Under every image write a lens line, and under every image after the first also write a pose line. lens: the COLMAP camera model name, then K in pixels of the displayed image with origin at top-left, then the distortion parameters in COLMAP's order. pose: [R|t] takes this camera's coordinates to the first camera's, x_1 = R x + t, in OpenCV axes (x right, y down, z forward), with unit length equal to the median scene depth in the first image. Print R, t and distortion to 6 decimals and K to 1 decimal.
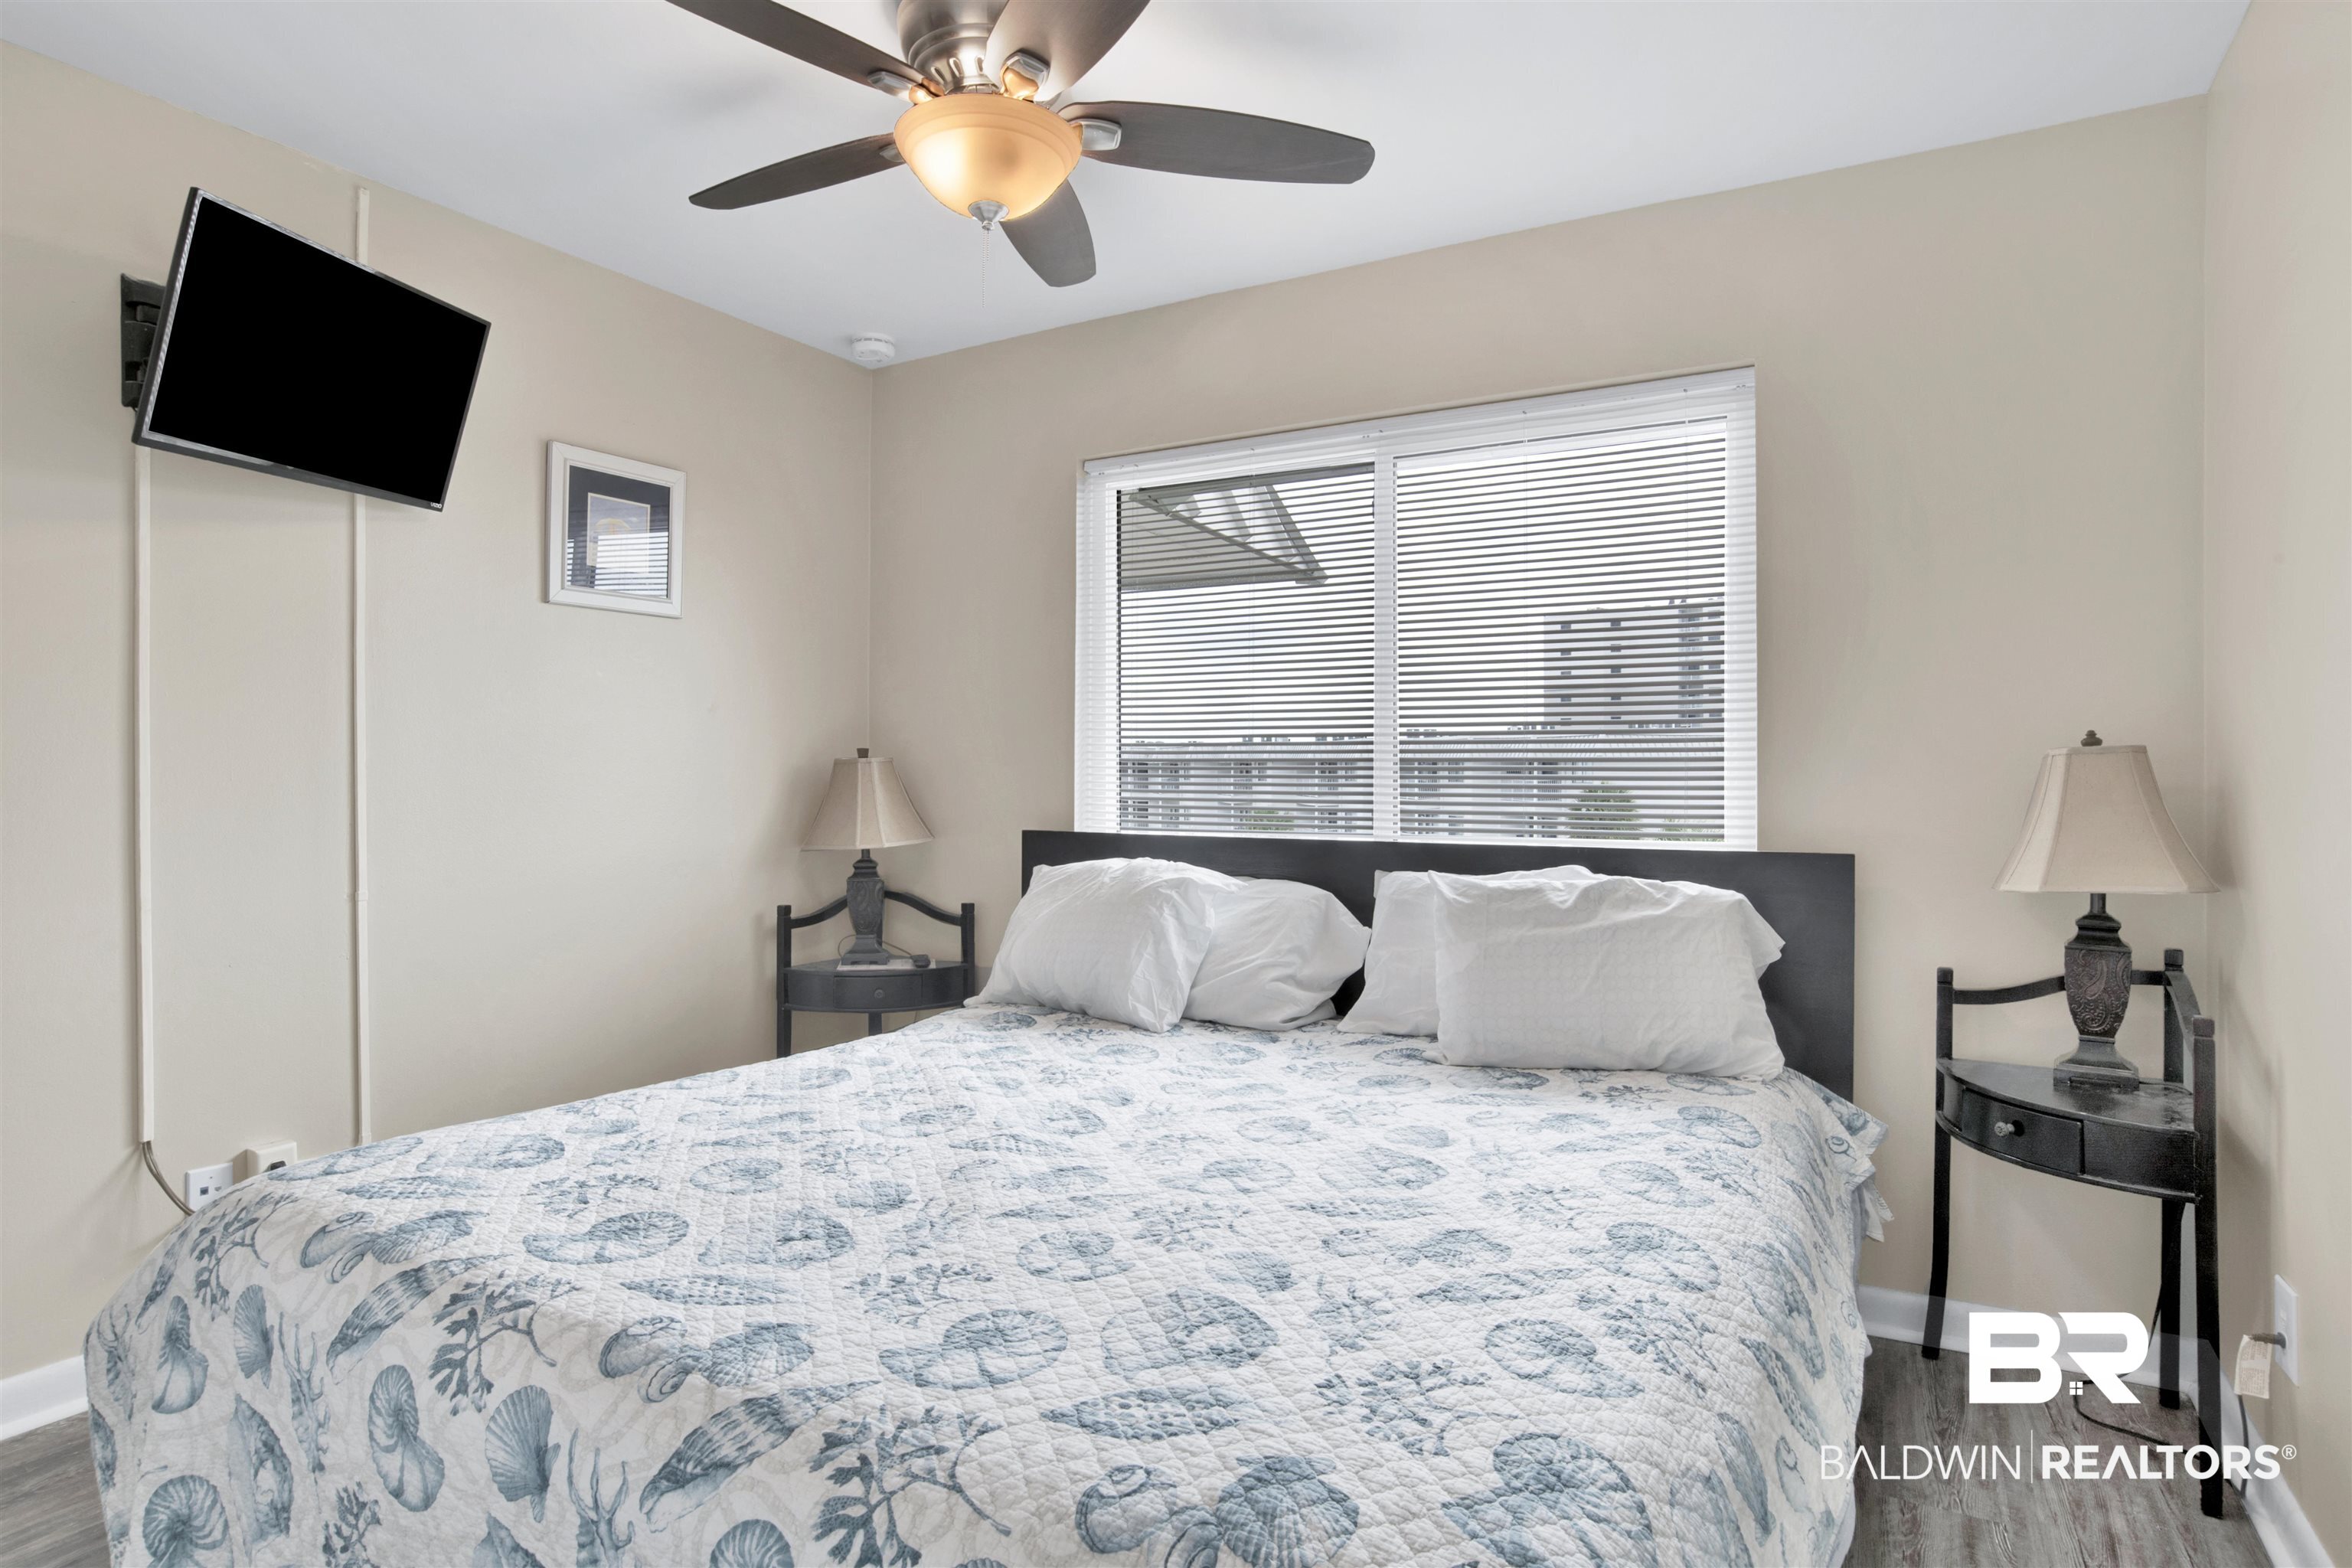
lens RADIAL K [[1229.9, 0, 1187.1], [0, 1229.9, 745.9], [0, 0, 1]] dist [-0.086585, 0.036654]
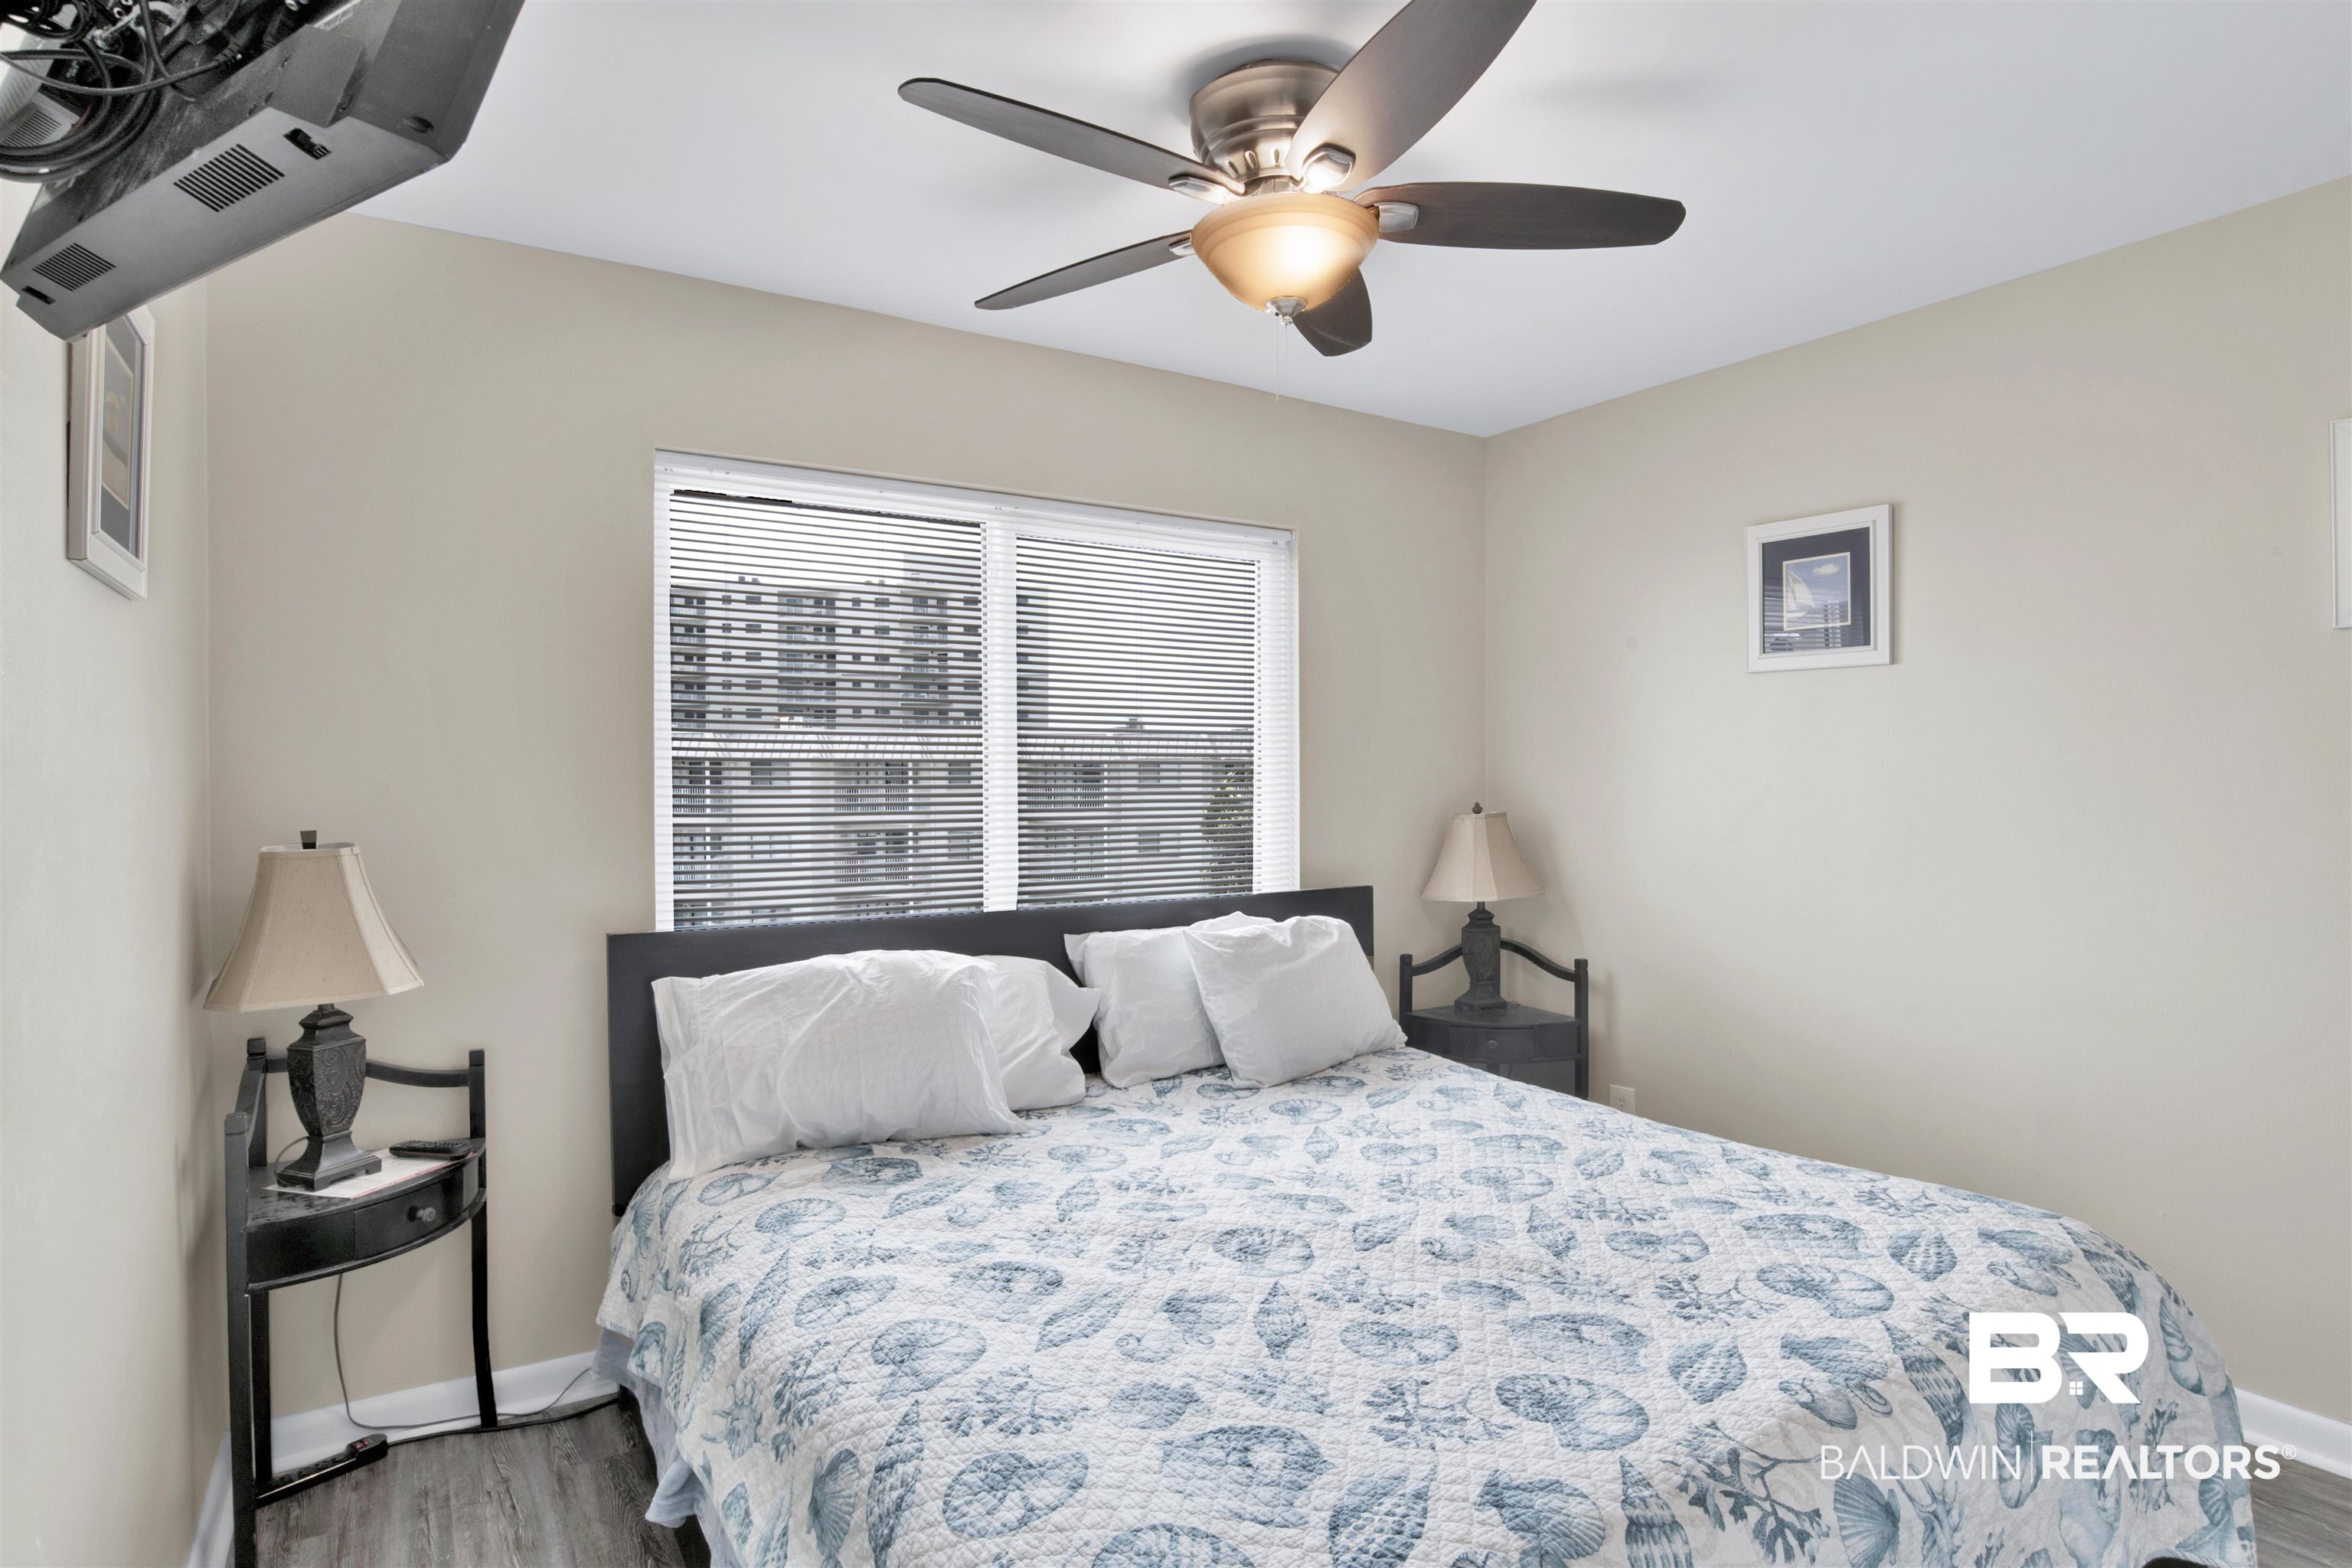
lens RADIAL K [[1219.2, 0, 1203.3], [0, 1219.2, 782.0], [0, 0, 1]] dist [-0.076512, 0.028707]
pose [[0.465536, -0.007491, 0.884997, -1.410317], [-0.012064, 0.999818, 0.014809, -0.093693], [-0.884947, -0.017571, 0.465360, 0.805935]]
